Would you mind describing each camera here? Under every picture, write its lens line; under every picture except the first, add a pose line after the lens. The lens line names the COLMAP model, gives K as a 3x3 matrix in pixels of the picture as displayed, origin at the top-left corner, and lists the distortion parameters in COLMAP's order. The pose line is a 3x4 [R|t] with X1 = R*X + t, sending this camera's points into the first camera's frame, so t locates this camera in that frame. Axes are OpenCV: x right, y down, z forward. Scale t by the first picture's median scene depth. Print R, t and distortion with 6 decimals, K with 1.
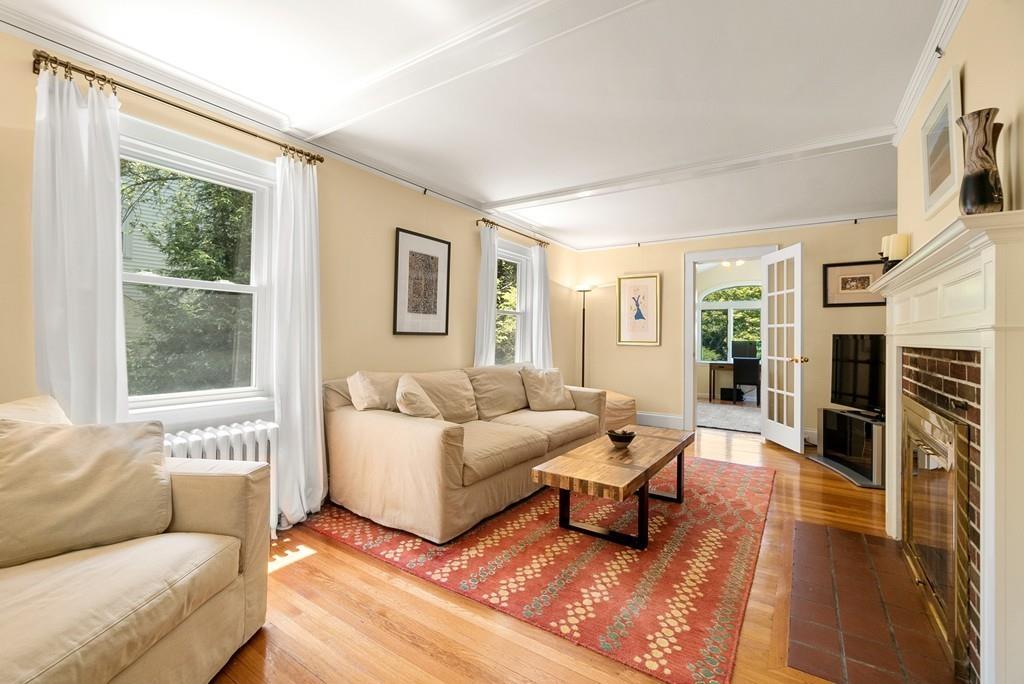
lens RADIAL K [[449.4, 0, 496.6], [0, 449.4, 342.1], [0, 0, 1]] dist [0.001240, 0.000425]
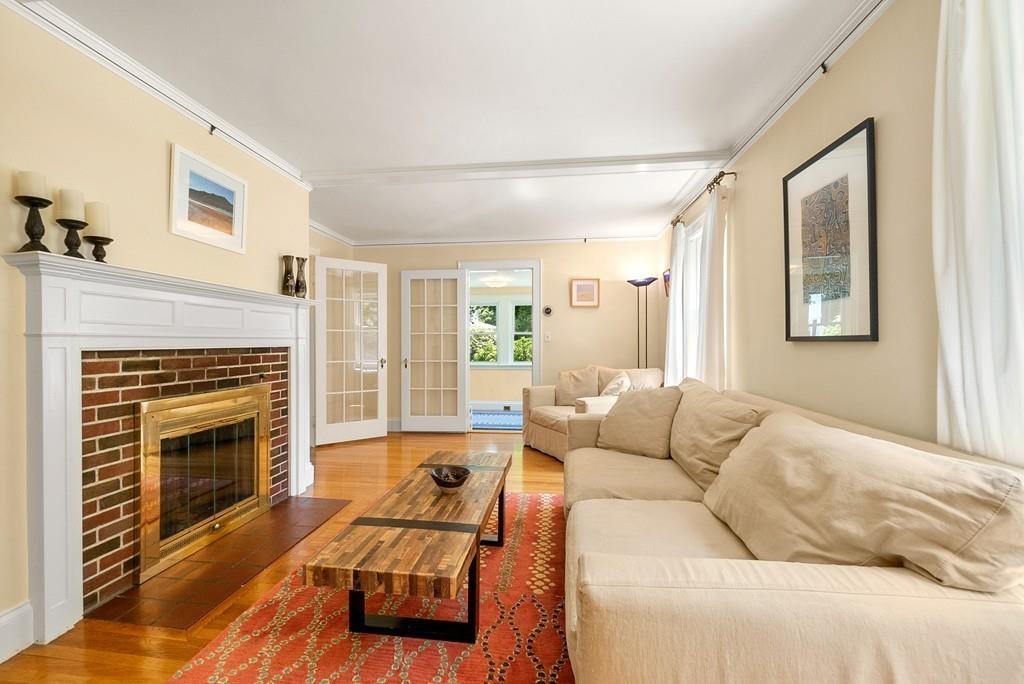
lens RADIAL K [[449.4, 0, 496.6], [0, 449.4, 342.1], [0, 0, 1]] dist [0.001240, 0.000425]
pose [[-0.887531, -0.008120, -0.460676, 0.464728], [-0.013664, 0.999869, 0.008700, -0.015371], [0.460545, 0.014017, -0.887526, 1.425258]]
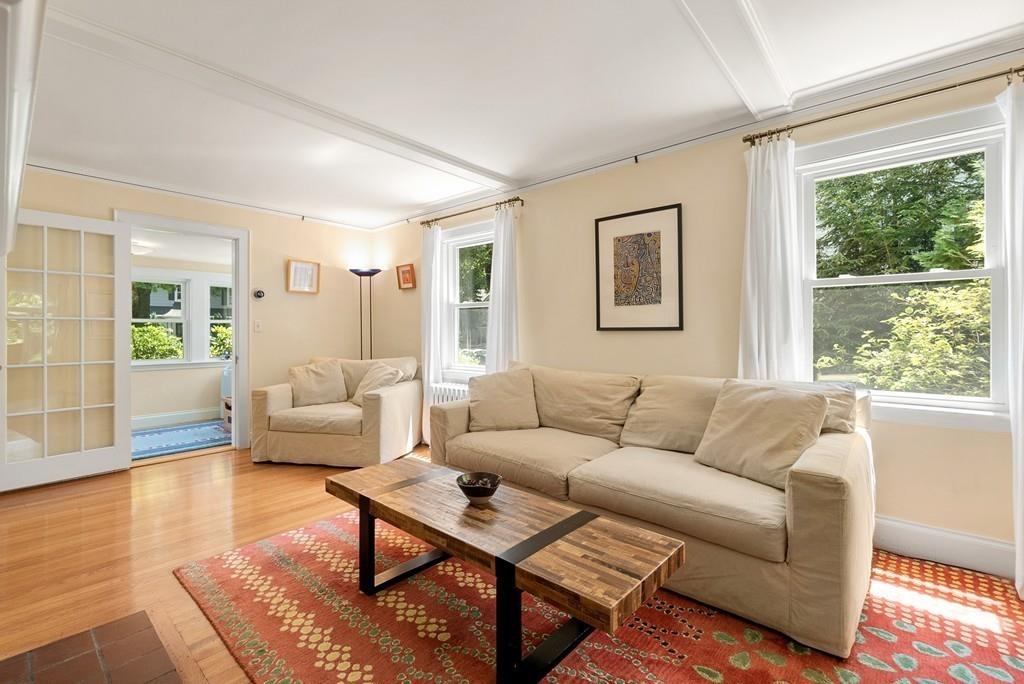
lens RADIAL K [[446.4, 0, 495.2], [0, 446.4, 329.2], [0, 0, 1]] dist [-0.001087, -0.000203]
pose [[-0.130951, -0.014377, -0.991285, 0.770137], [-0.011837, 0.999846, -0.012938, -0.004704], [0.991318, 0.010039, -0.131101, 0.935025]]
